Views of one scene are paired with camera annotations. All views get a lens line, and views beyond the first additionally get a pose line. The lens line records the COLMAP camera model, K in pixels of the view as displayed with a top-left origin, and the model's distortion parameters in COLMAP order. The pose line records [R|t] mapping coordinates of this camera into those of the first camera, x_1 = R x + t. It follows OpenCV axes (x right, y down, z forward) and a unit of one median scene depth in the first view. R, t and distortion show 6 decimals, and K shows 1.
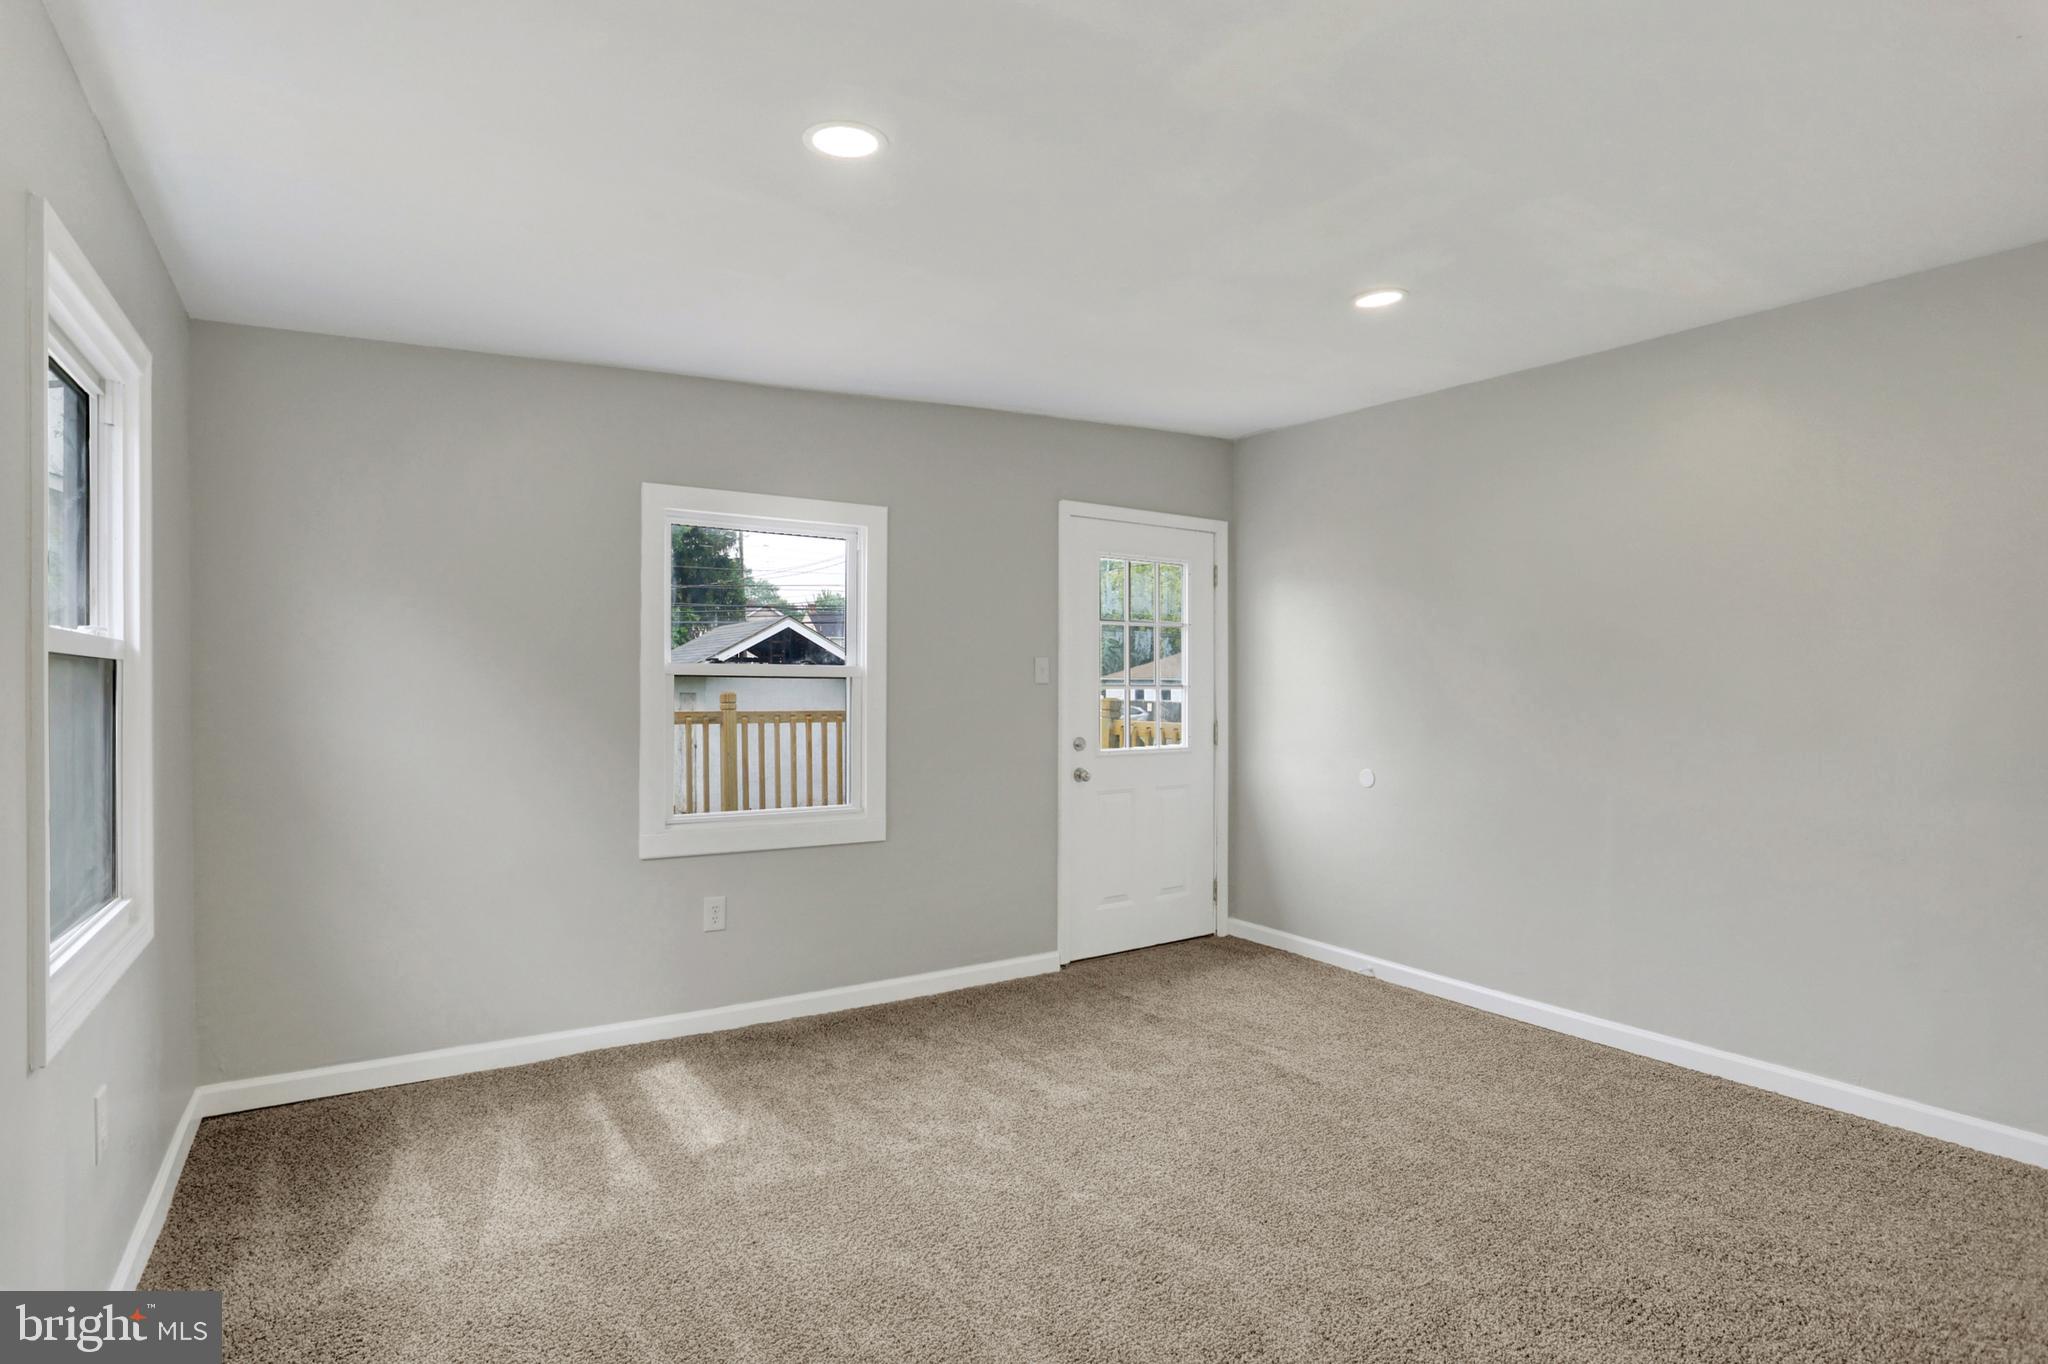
lens RADIAL K [[1037.0, 0, 1023.6], [0, 1037.0, 699.1], [0, 0, 1]] dist [-0.043817, 0.012687]
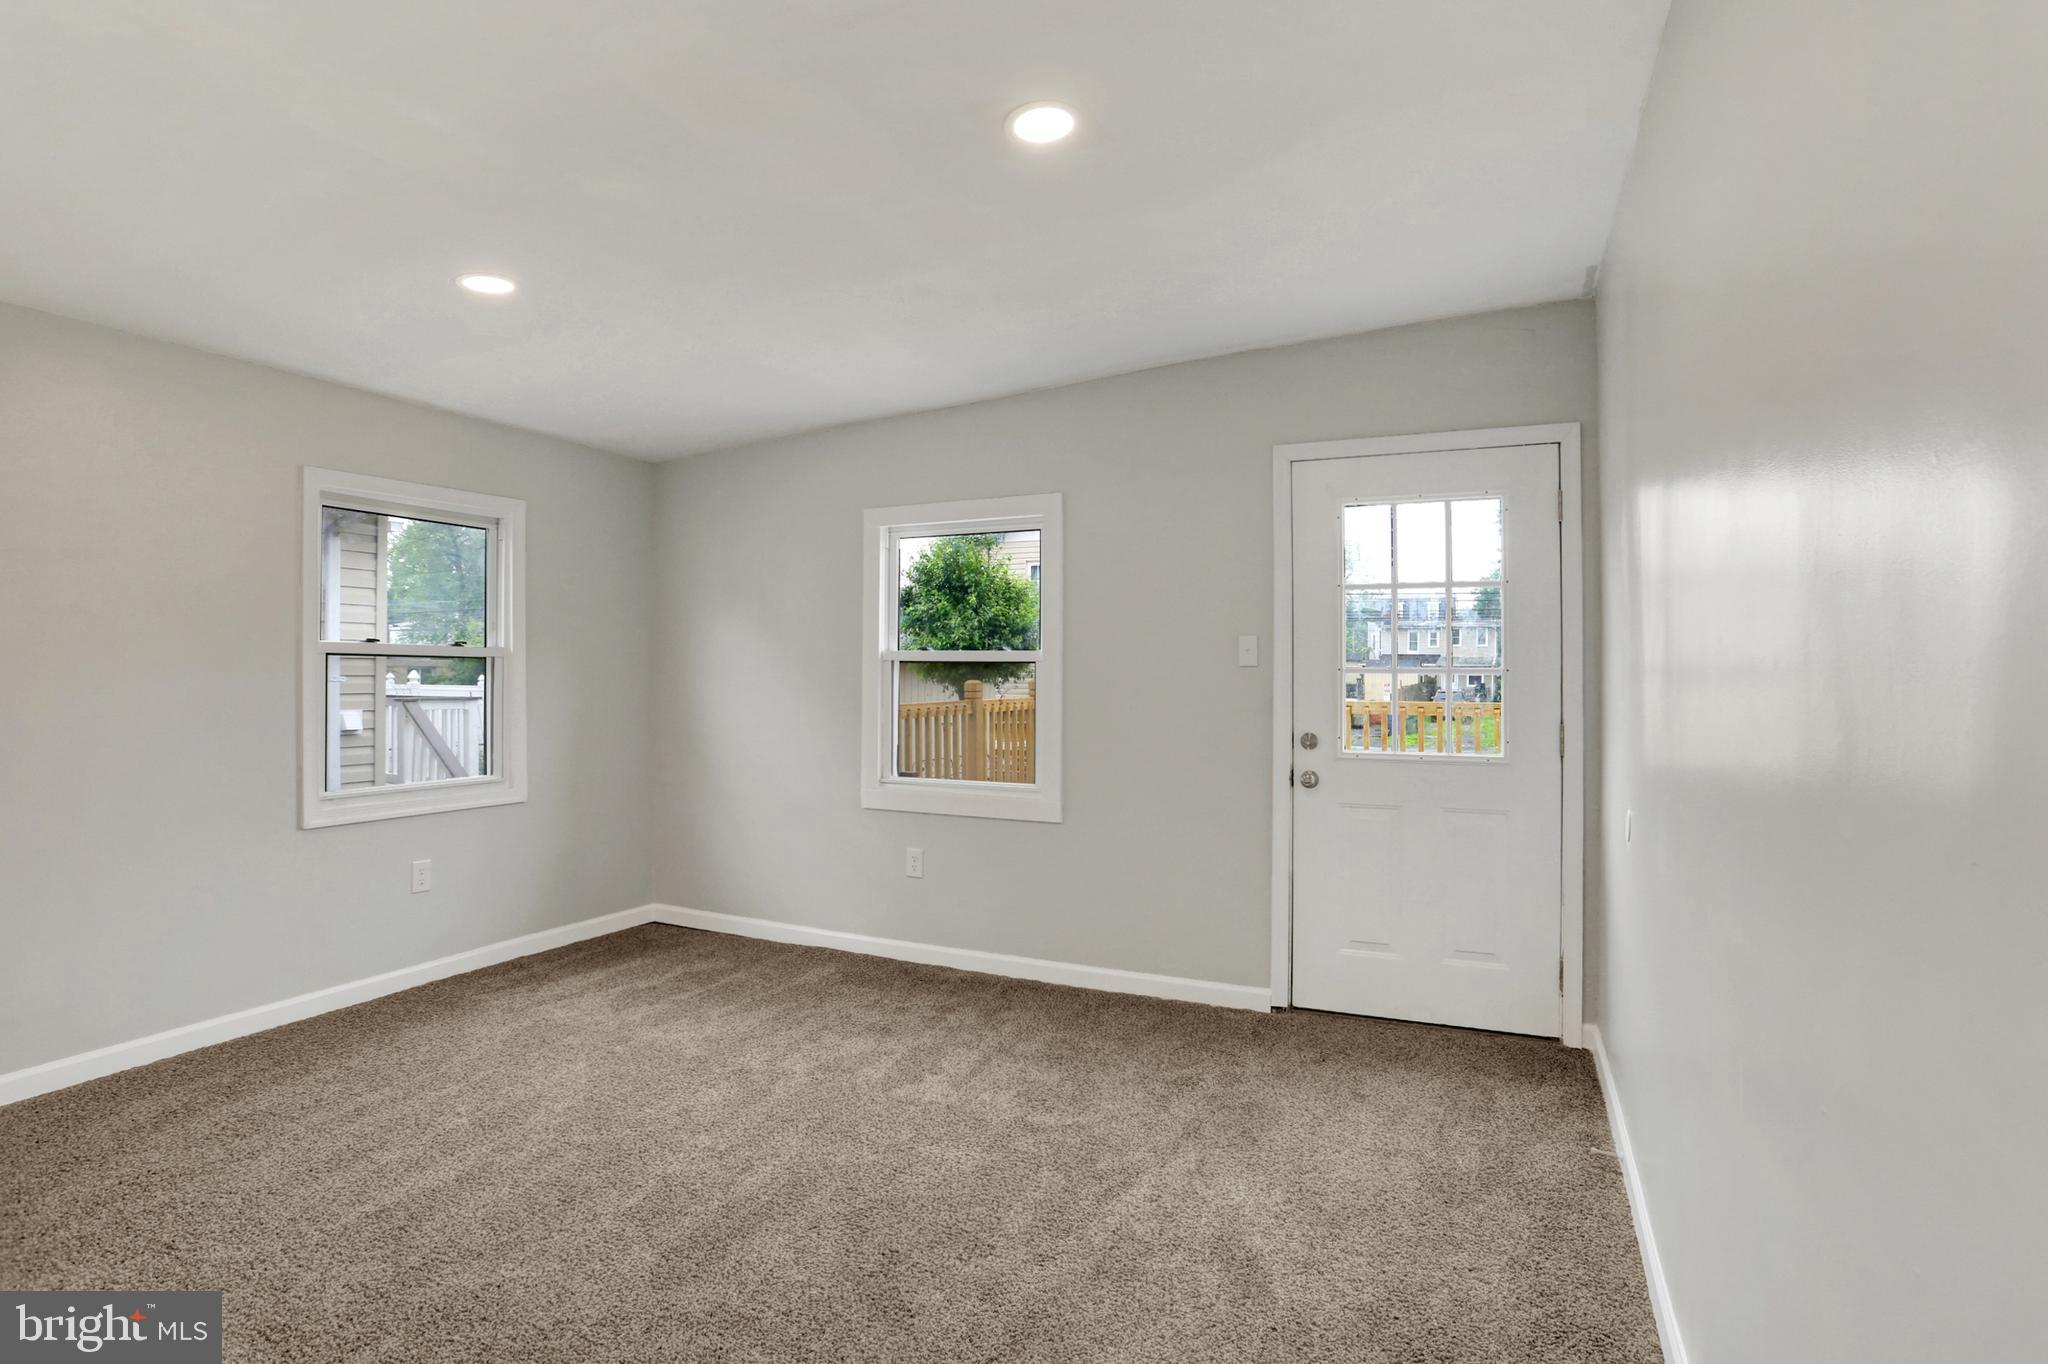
lens RADIAL K [[1037.0, 0, 1042.0], [0, 1037.0, 681.4], [0, 0, 1]] dist [-0.043817, 0.012687]
pose [[0.509402, 0.001882, -0.860526, 0.762808], [-0.008739, 0.999957, -0.002987, 0.001741], [0.860484, 0.009042, 0.509397, 0.492982]]
